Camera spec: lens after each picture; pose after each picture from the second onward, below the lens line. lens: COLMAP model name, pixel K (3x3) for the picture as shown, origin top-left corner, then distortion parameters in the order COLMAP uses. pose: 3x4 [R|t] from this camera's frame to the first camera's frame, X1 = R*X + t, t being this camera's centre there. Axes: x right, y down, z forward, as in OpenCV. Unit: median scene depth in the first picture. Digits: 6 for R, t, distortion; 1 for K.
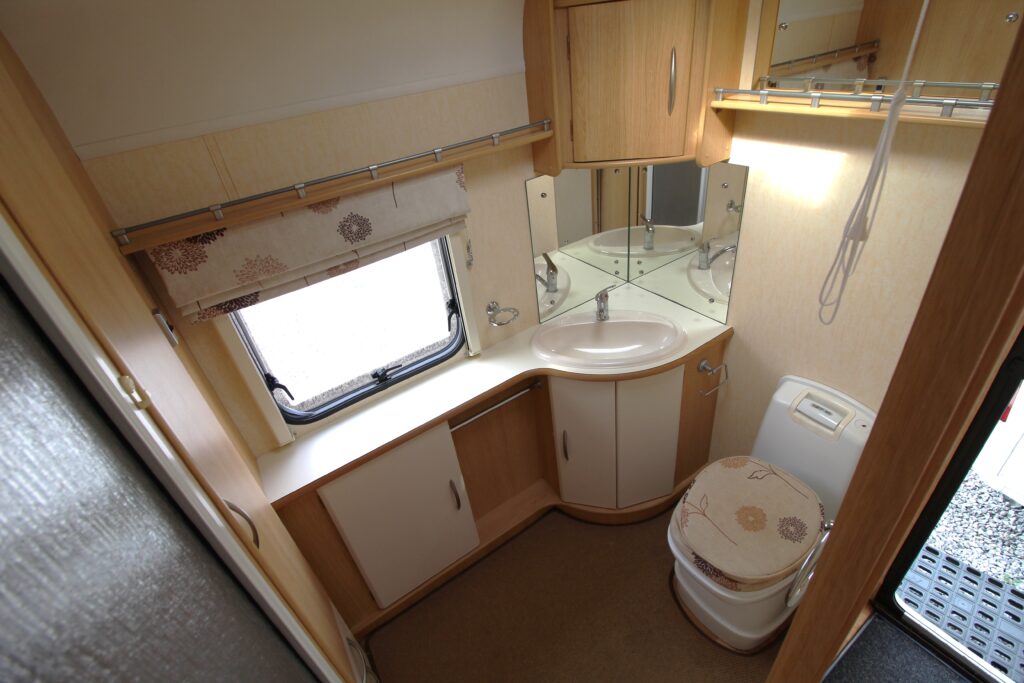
lens RADIAL K [[476.3, 0, 517.4], [0, 476.3, 334.8], [0, 0, 1]] dist [-0.003608, -0.011054]
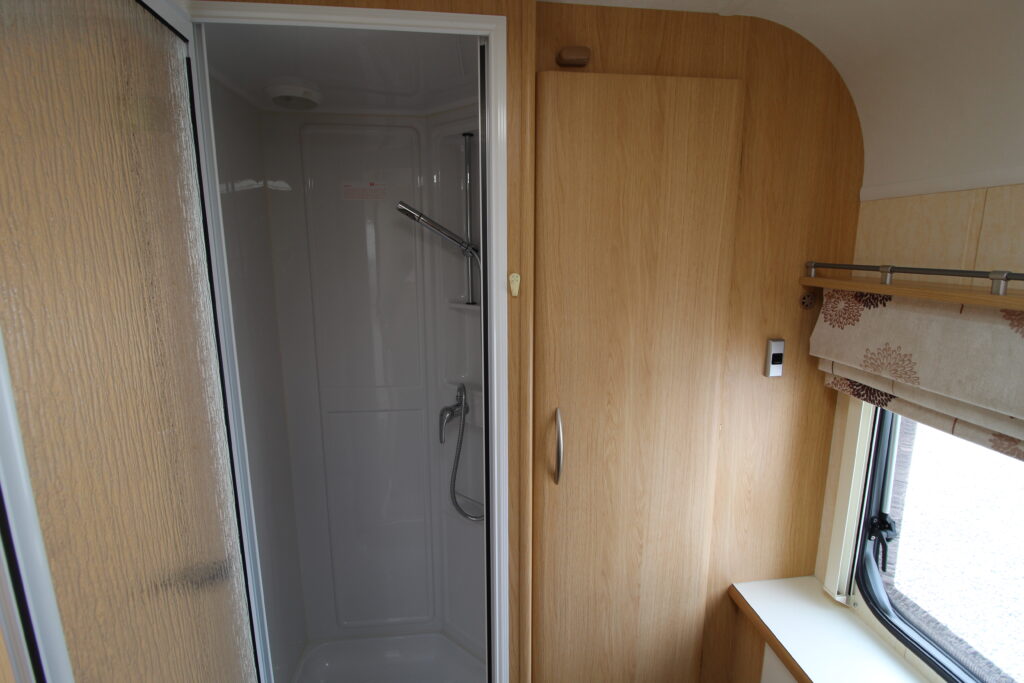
lens RADIAL K [[476.3, 0, 517.4], [0, 476.3, 334.8], [0, 0, 1]] dist [-0.003608, -0.011054]
pose [[-0.455659, 0.270254, -0.848138, 0.314610], [-0.443432, 0.757248, 0.479525, -0.269812], [0.771844, 0.594591, -0.225208, 0.717582]]
